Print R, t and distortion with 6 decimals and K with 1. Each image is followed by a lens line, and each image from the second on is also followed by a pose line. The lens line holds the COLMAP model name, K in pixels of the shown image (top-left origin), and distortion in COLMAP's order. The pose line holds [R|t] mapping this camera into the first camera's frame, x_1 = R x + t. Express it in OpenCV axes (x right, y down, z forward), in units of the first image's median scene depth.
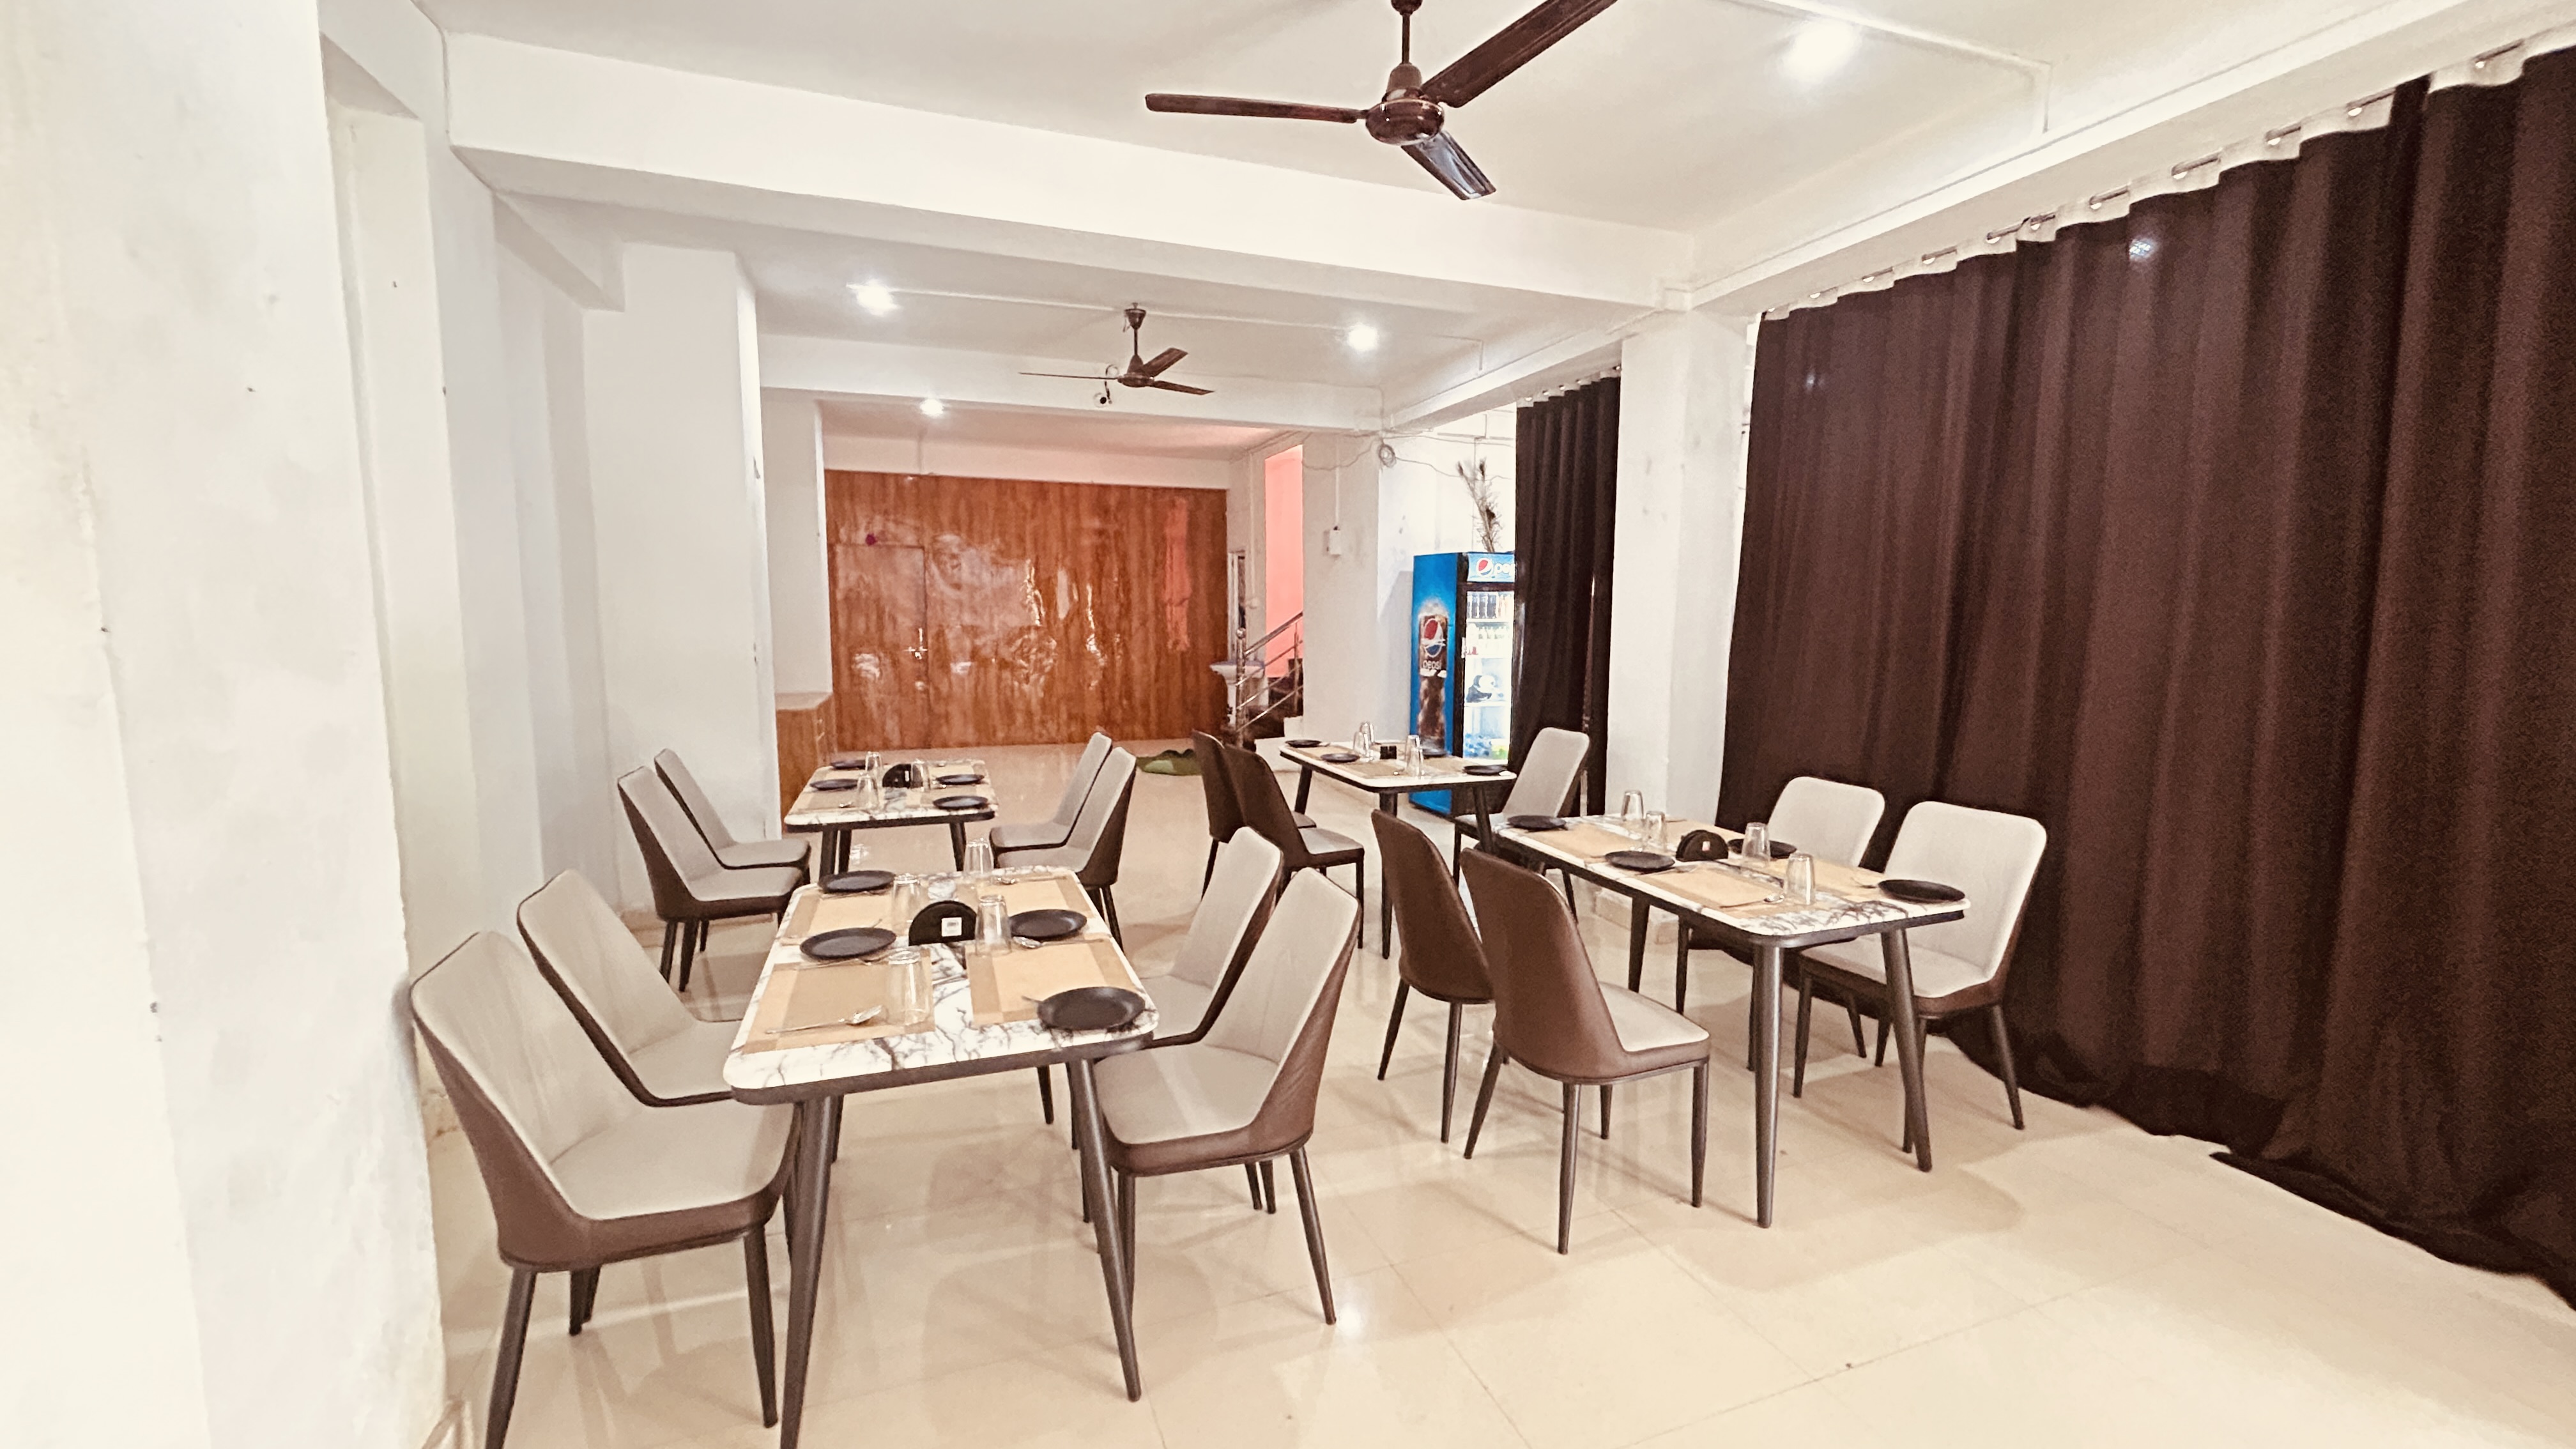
lens RADIAL K [[1039.4, 0, 1288.0], [0, 1039.4, 724.5], [0, 0, 1]] dist [0.000817, 0.000512]
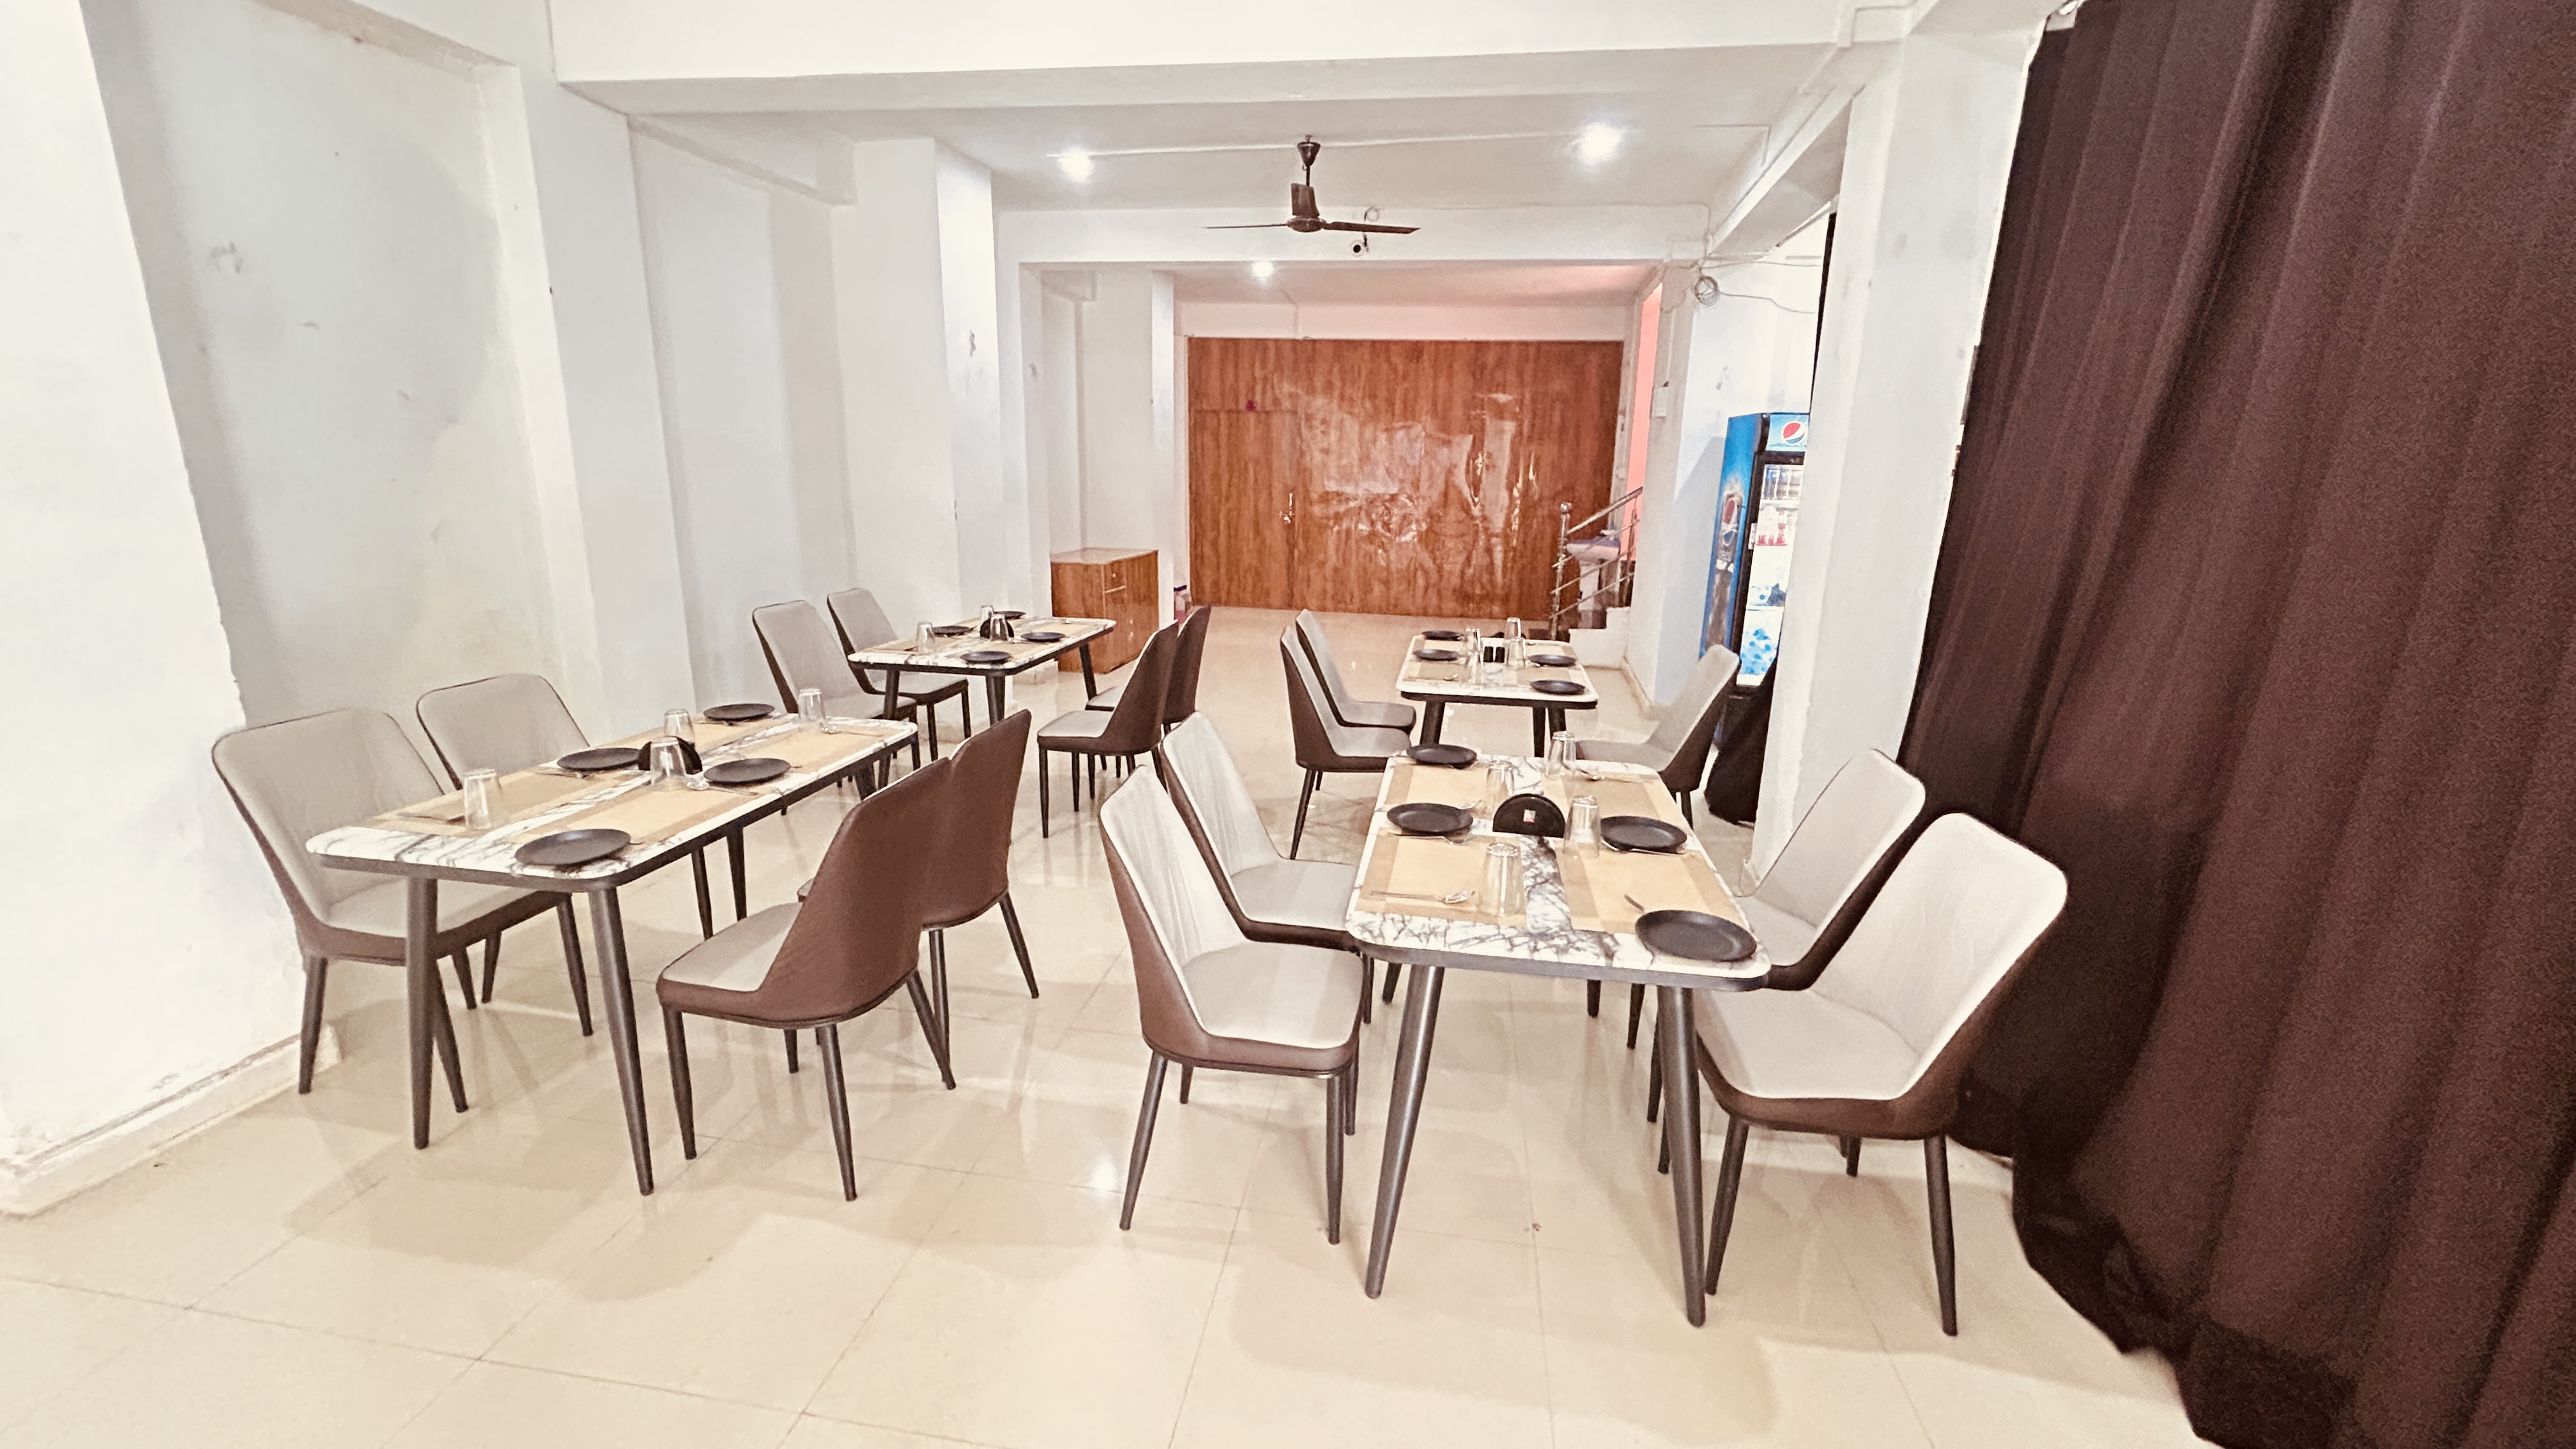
lens RADIAL K [[1055.4, 0, 1290.1], [0, 1055.4, 715.2], [0, 0, 1]] dist [-0.000359, 0.000052]
pose [[0.867988, 0.128724, -0.479611, 0.501904], [-0.074853, 0.988699, 0.129892, -0.031723], [0.490911, -0.076844, 0.867814, 0.217206]]
